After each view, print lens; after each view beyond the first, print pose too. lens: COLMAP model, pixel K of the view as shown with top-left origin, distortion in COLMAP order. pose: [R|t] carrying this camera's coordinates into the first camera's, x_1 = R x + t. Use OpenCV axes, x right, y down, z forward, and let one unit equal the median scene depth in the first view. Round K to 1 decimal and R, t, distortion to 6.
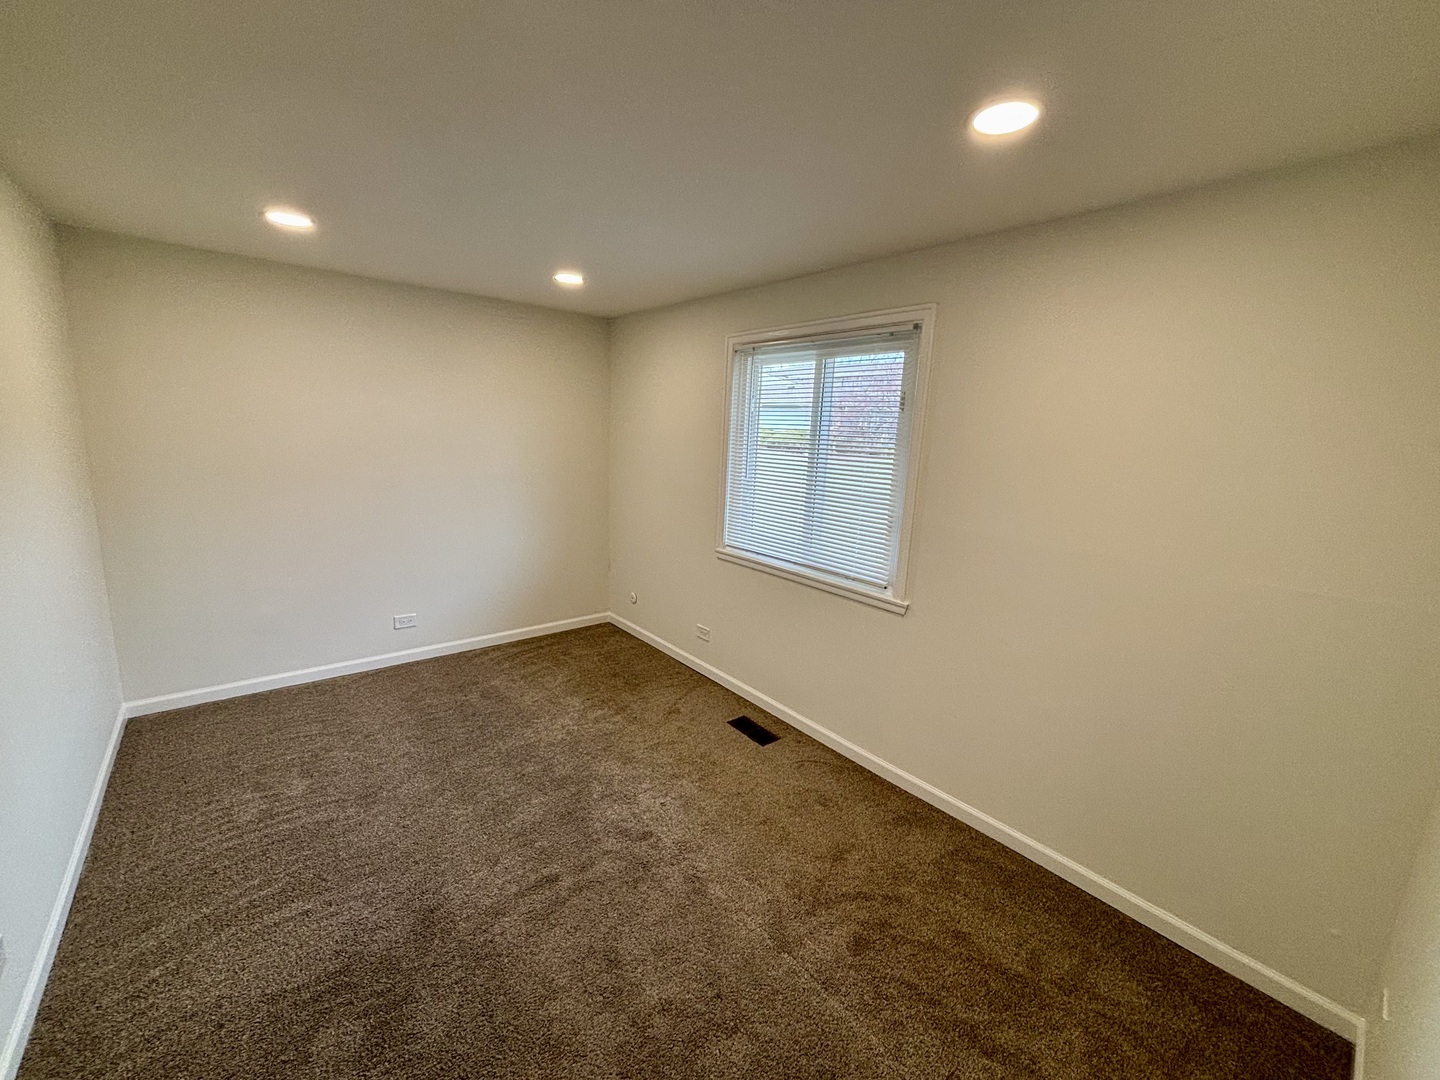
lens RADIAL K [[575.9, 0, 707.2], [0, 575.9, 540.7], [0, 0, 1]] dist [-0.000231, -0.001762]
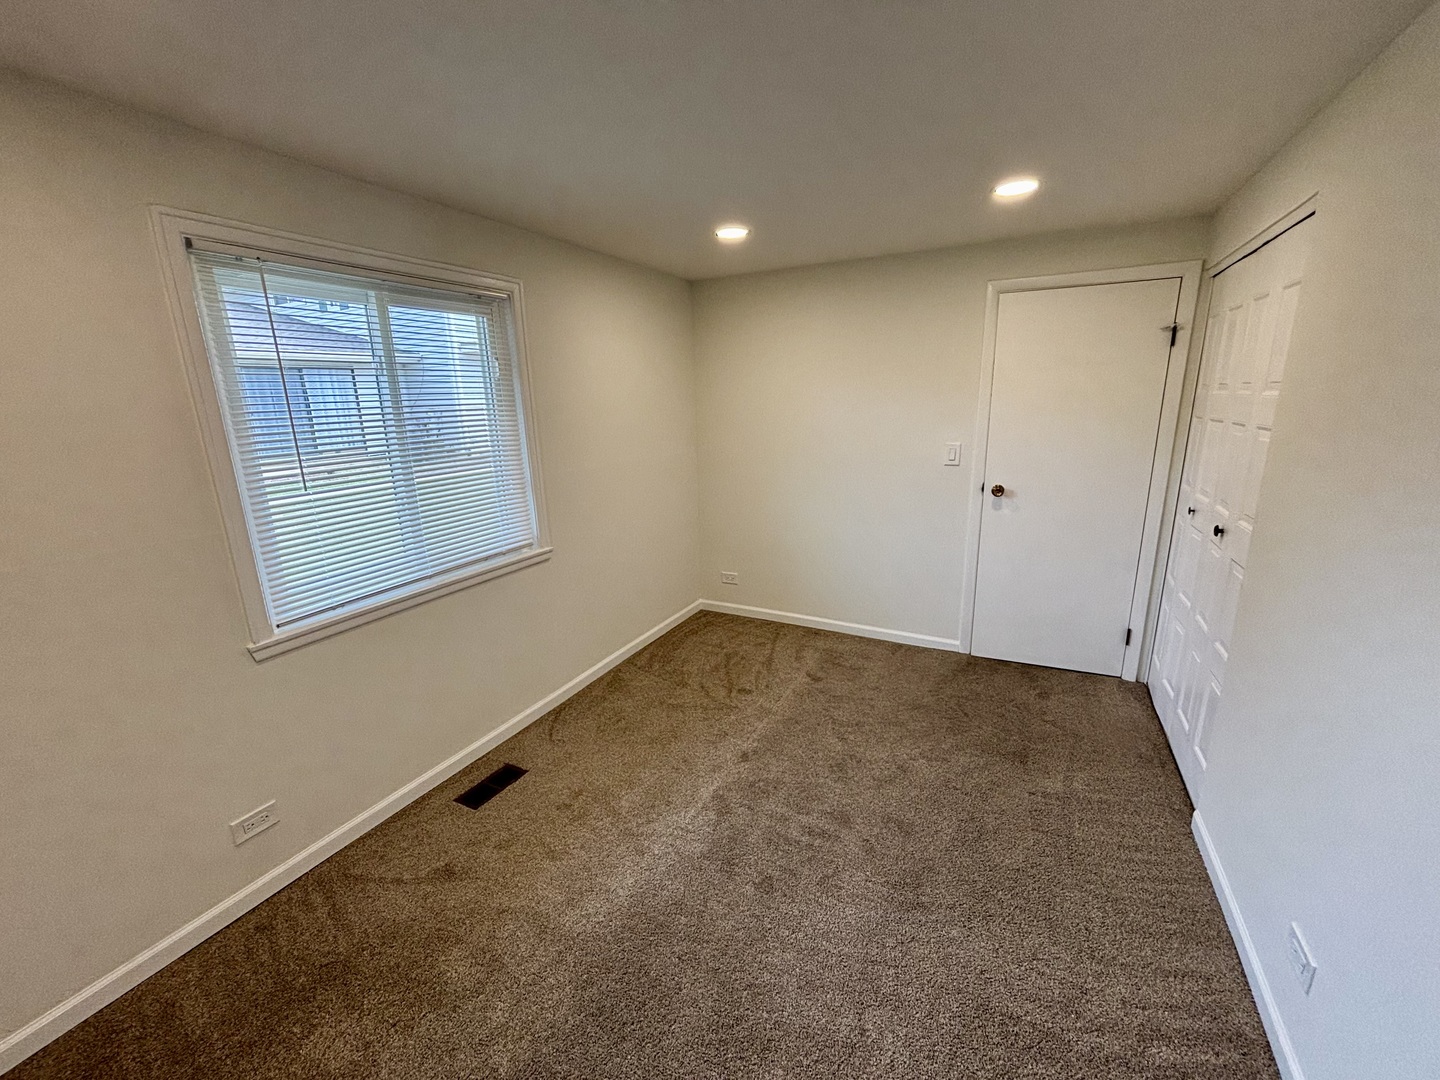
lens RADIAL K [[575.9, 0, 710.4], [0, 575.9, 548.1], [0, 0, 1]] dist [-0.000231, -0.001762]
pose [[-0.389917, -0.259779, 0.883448, -0.737707], [0.193659, 0.914794, 0.354469, -0.217933], [-0.900256, 0.309301, -0.306385, 0.981807]]
